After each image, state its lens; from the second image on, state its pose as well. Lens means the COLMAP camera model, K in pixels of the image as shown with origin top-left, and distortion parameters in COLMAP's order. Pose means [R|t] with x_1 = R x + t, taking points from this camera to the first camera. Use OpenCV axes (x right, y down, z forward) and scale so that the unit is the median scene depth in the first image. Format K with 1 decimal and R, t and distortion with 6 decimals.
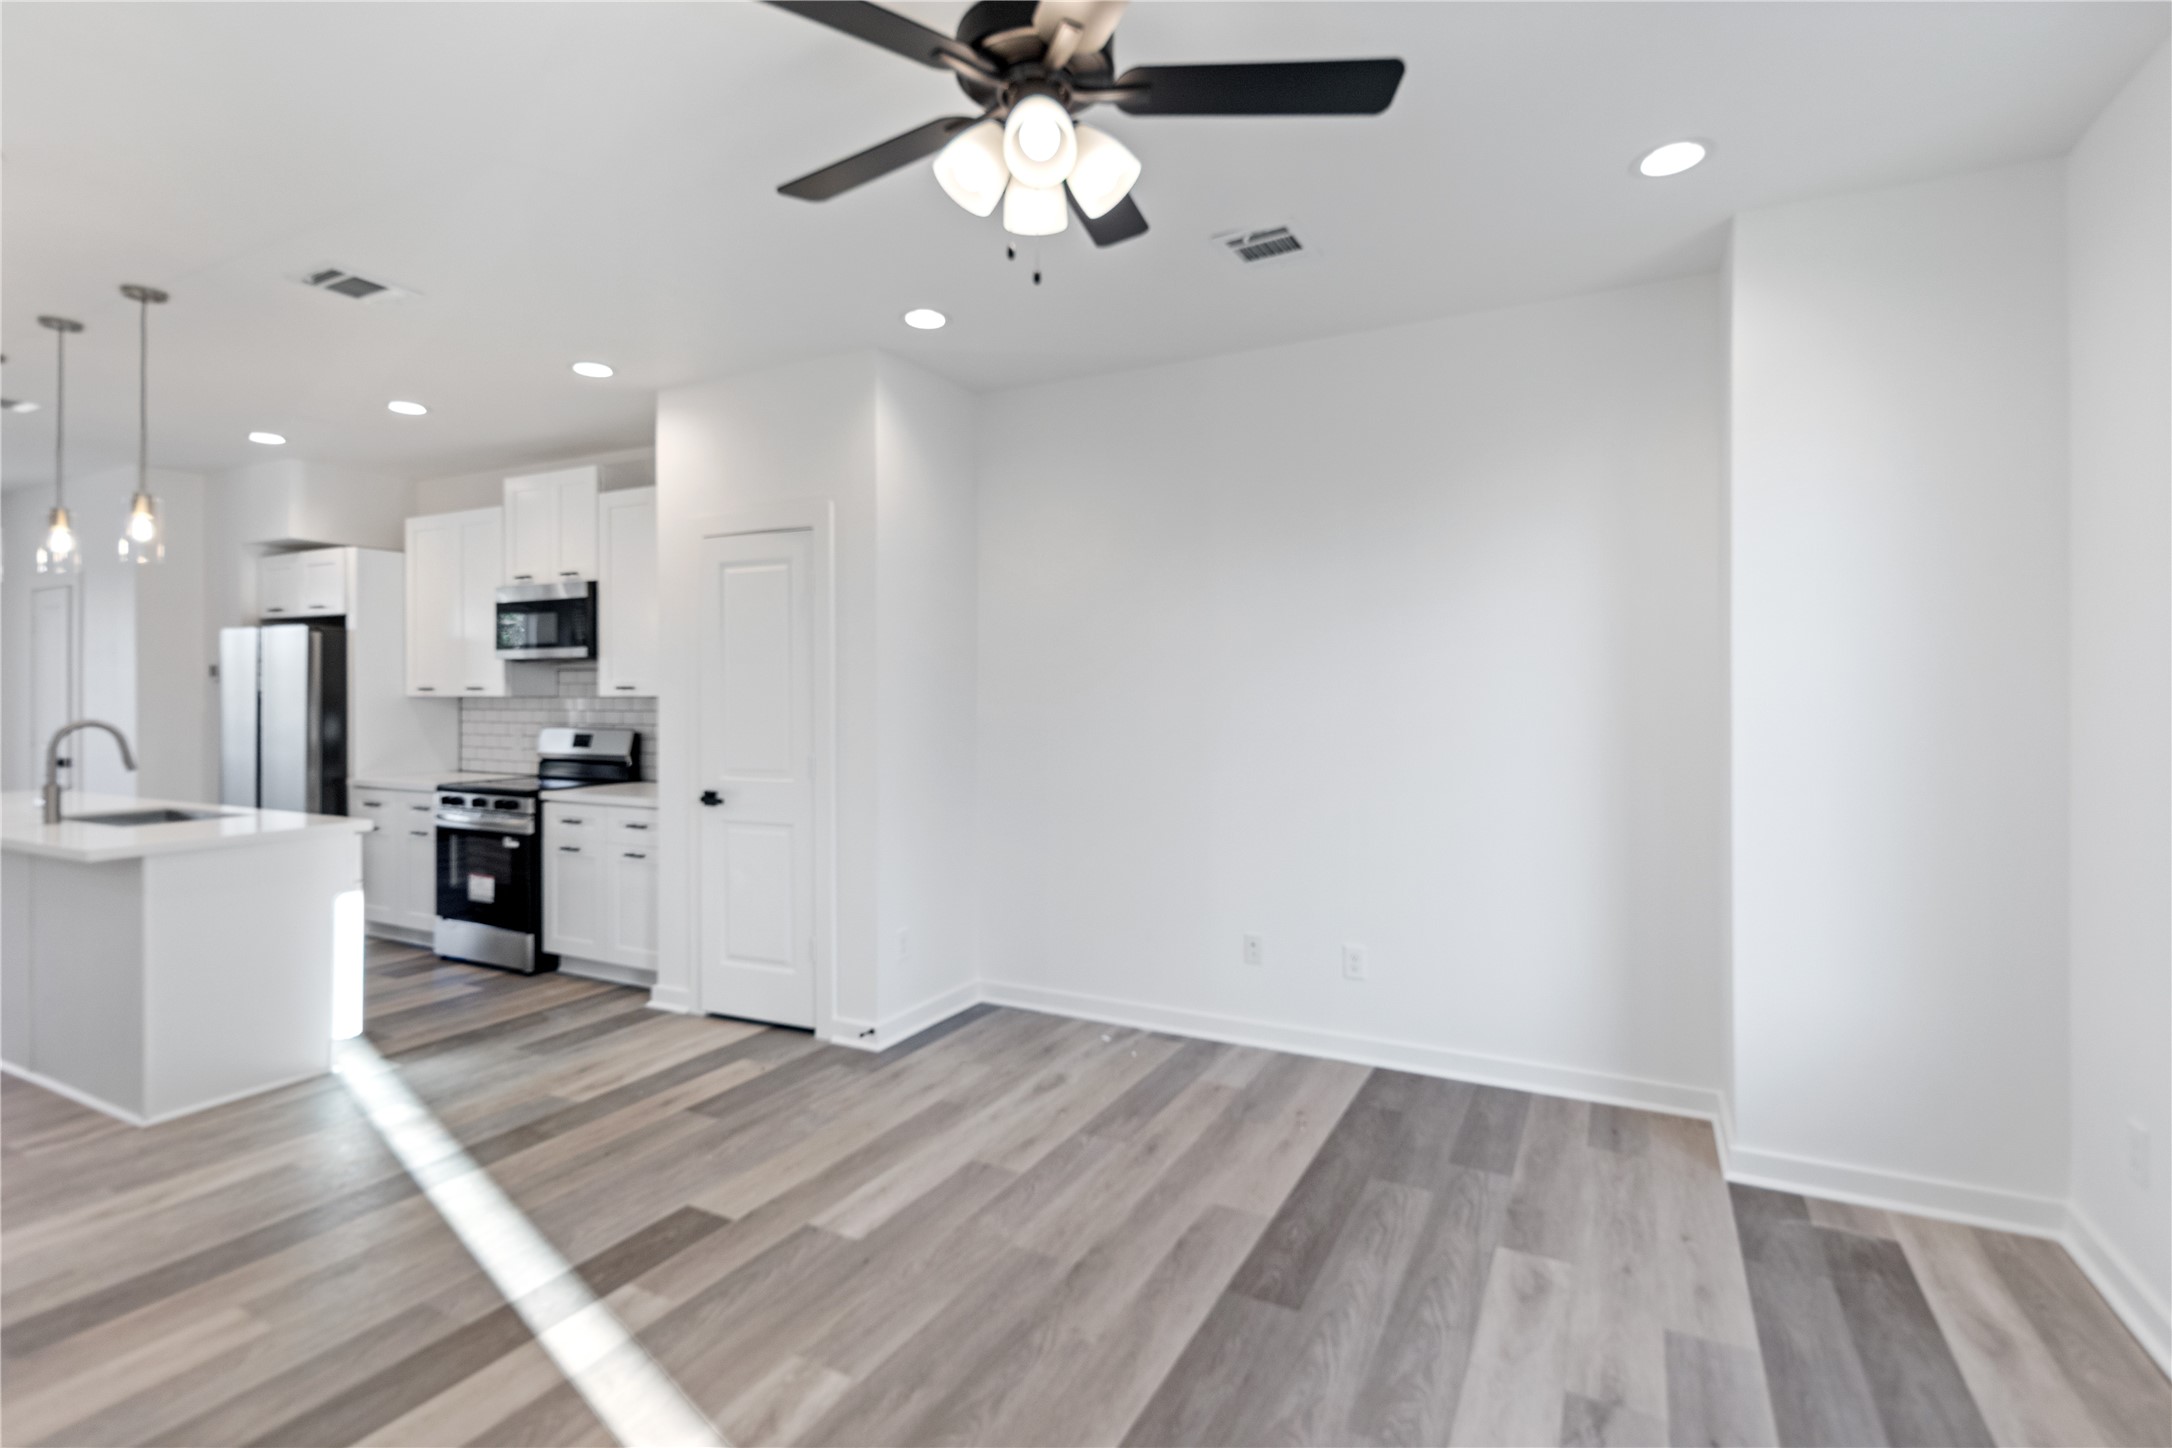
lens RADIAL K [[1032.5, 0, 1088.4], [0, 1032.5, 690.2], [0, 0, 1]] dist [-0.000157, -0.000509]
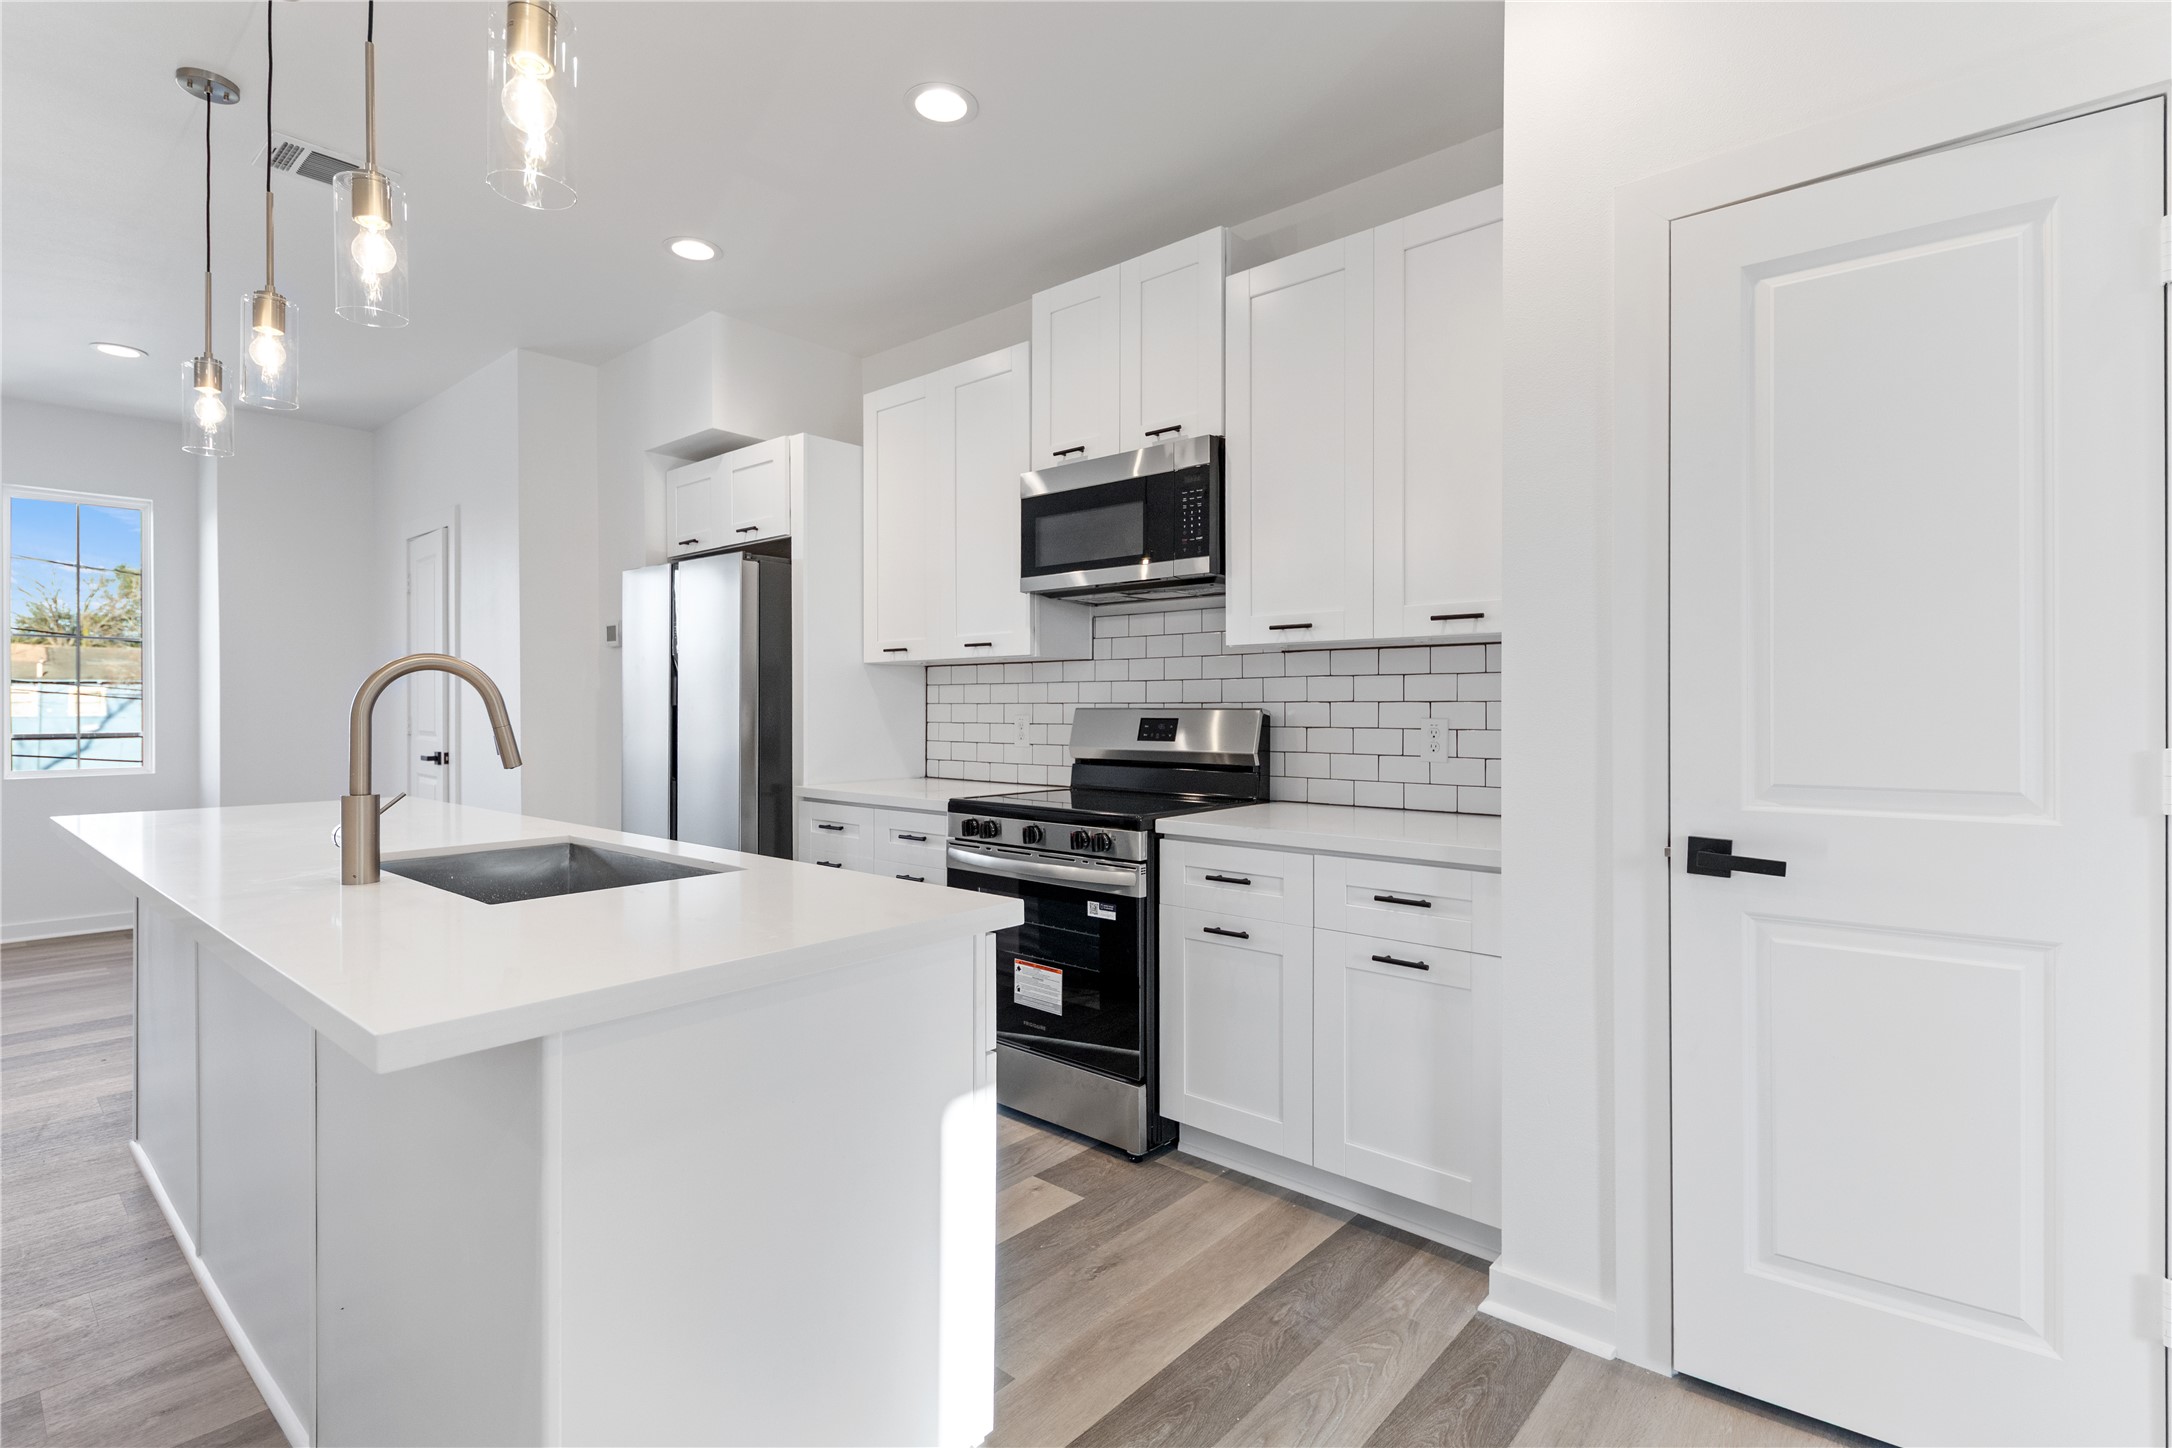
lens RADIAL K [[1027.1, 0, 1085.0], [0, 1027.1, 709.6], [0, 0, 1]] dist [0.001046, -0.000023]
pose [[0.970028, 0.000878, -0.242990, -0.456758], [0.000525, 0.999984, 0.005708, 0.040282], [0.242991, -0.005664, 0.970012, 0.496689]]
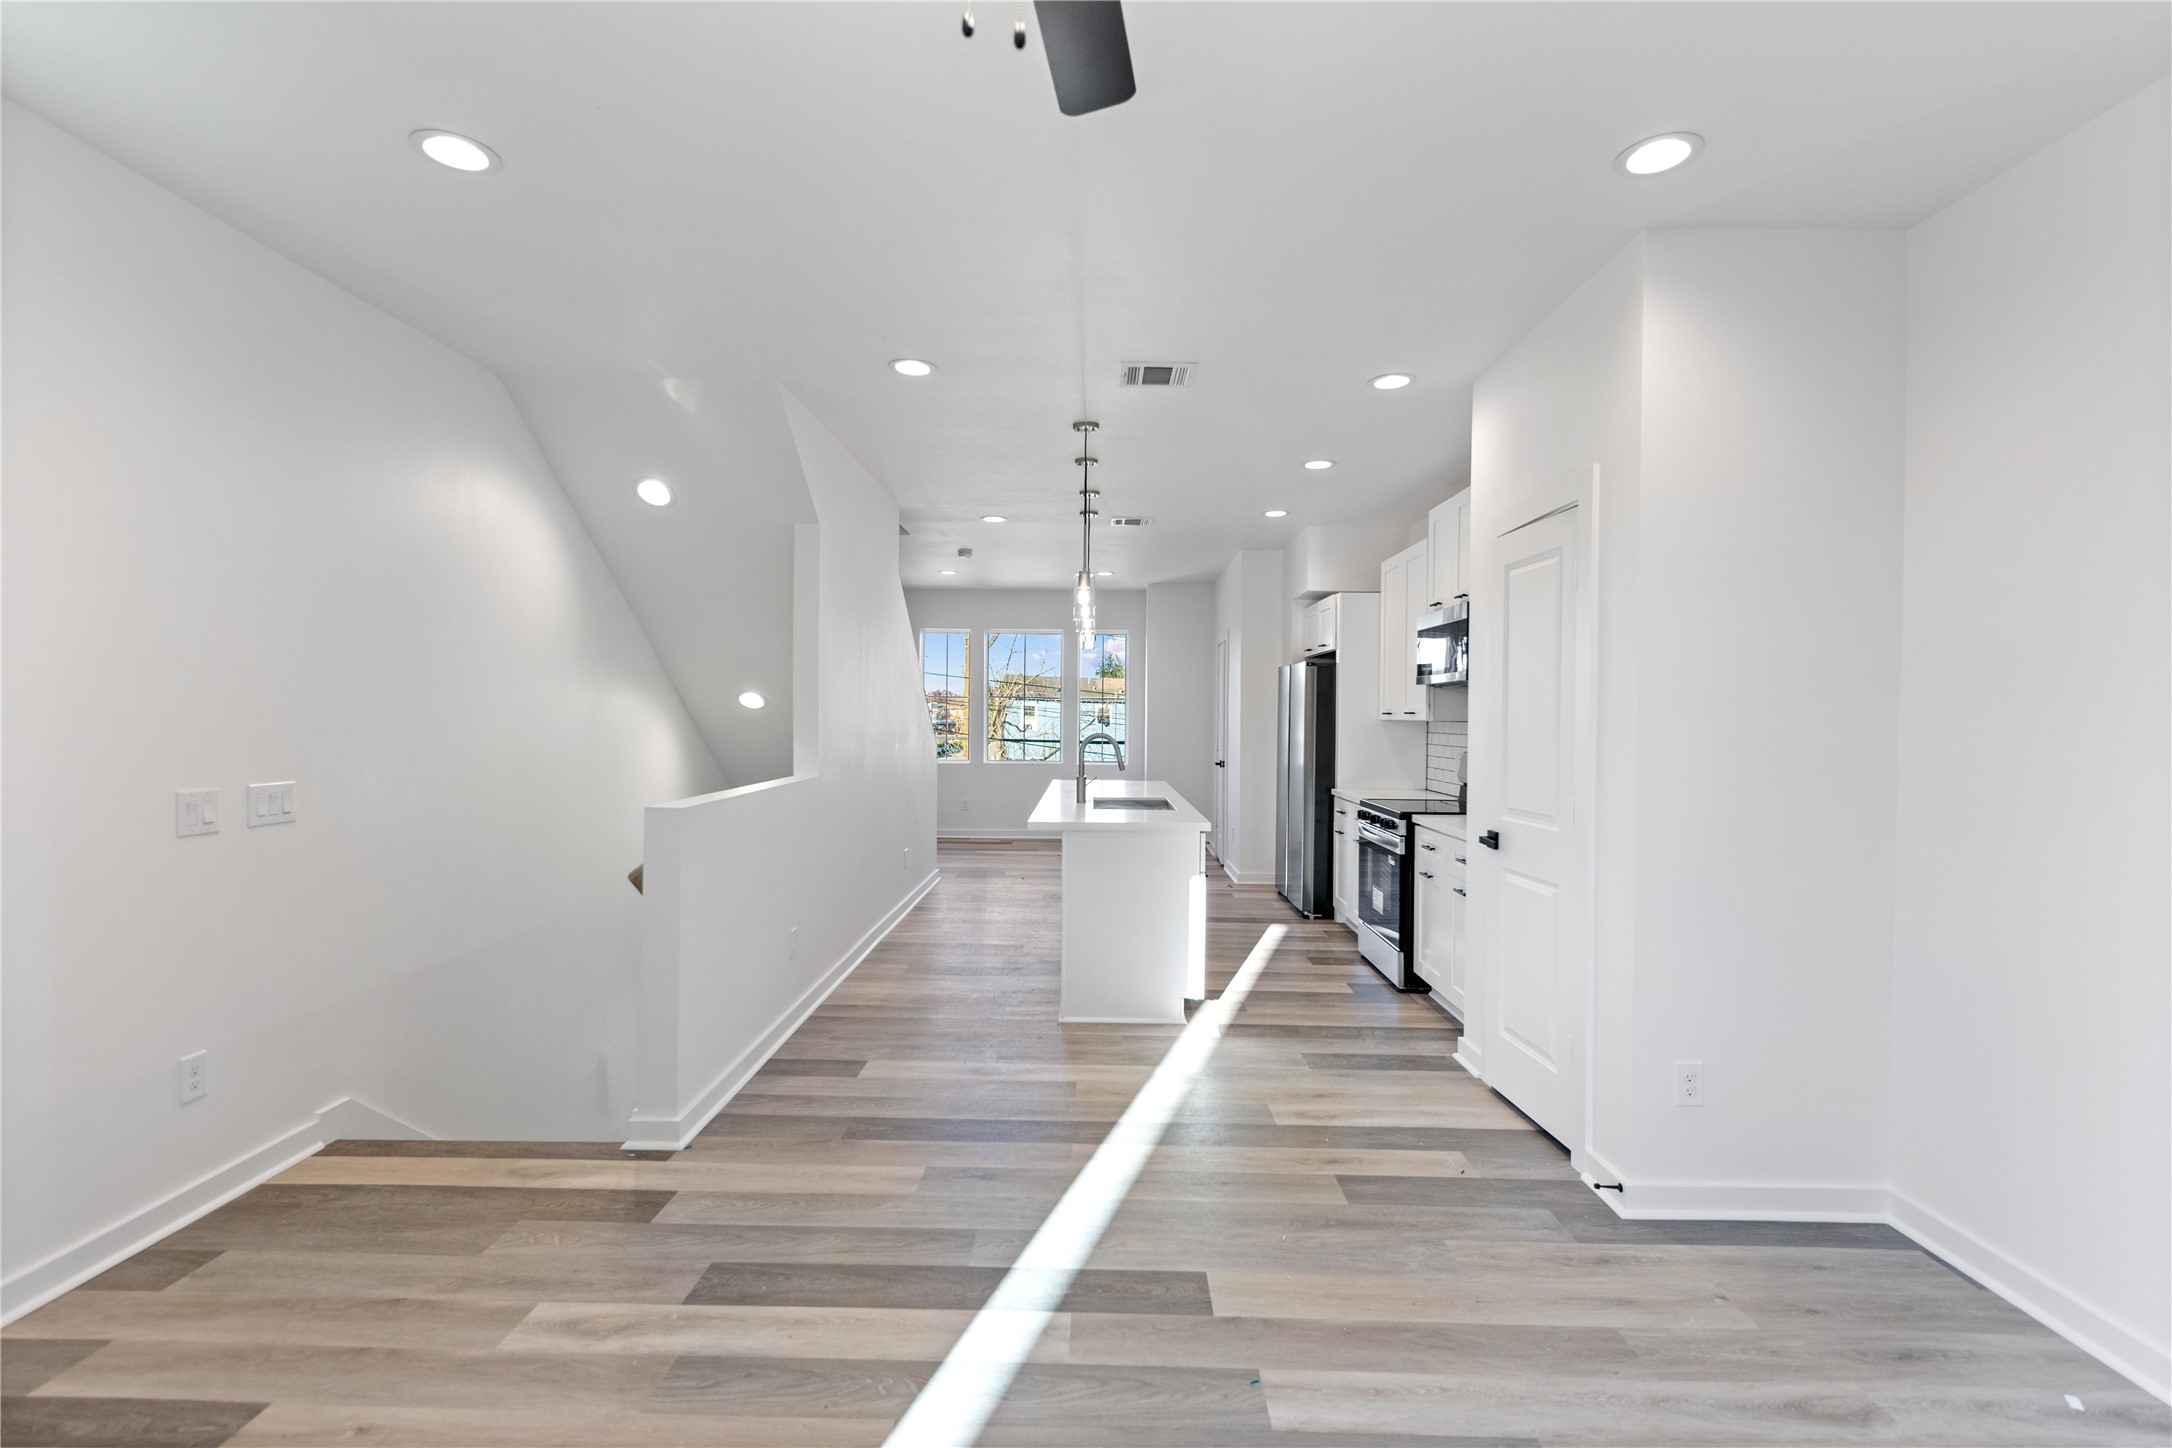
lens RADIAL K [[972.0, 0, 1080.7], [0, 972.0, 728.7], [0, 0, 1]] dist [0.015808, -0.009589]
pose [[0.440840, 0.016059, -0.897442, 0.191700], [-0.006414, 0.999871, 0.014741, 0.001772], [0.897563, -0.000742, 0.440886, 0.297253]]
